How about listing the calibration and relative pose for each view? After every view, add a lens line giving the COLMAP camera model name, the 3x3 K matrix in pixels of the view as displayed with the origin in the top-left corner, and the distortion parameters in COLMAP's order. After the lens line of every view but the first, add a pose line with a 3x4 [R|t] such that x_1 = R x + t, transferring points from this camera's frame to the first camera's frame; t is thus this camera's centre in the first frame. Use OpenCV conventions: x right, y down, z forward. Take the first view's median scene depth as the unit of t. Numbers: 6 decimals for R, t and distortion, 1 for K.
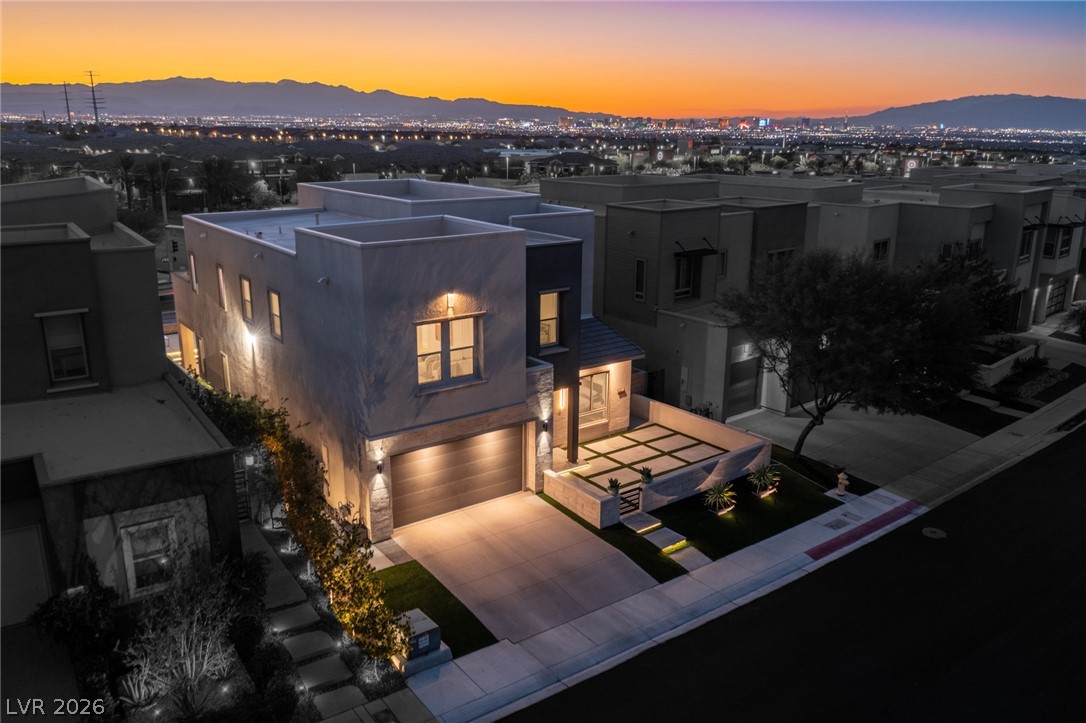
lens RADIAL K [[849.4, 0, 543.0], [0, 849.4, 361.5], [0, 0, 1]] dist [-0.018364, -0.000898]
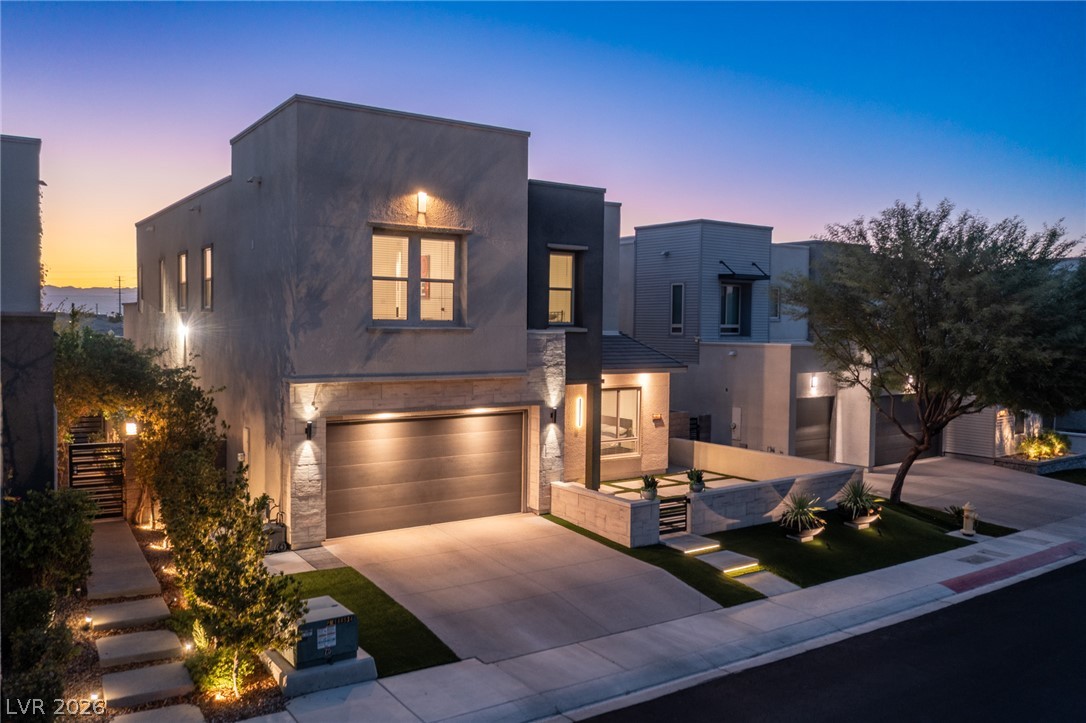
lens RADIAL K [[849.4, 0, 543.0], [0, 849.4, 361.5], [0, 0, 1]] dist [-0.018364, -0.000898]
pose [[0.999335, 0.007111, -0.035776, 0.020939], [-0.015192, 0.972838, -0.230990, 0.216004], [0.033161, 0.231380, 0.972298, 0.307744]]
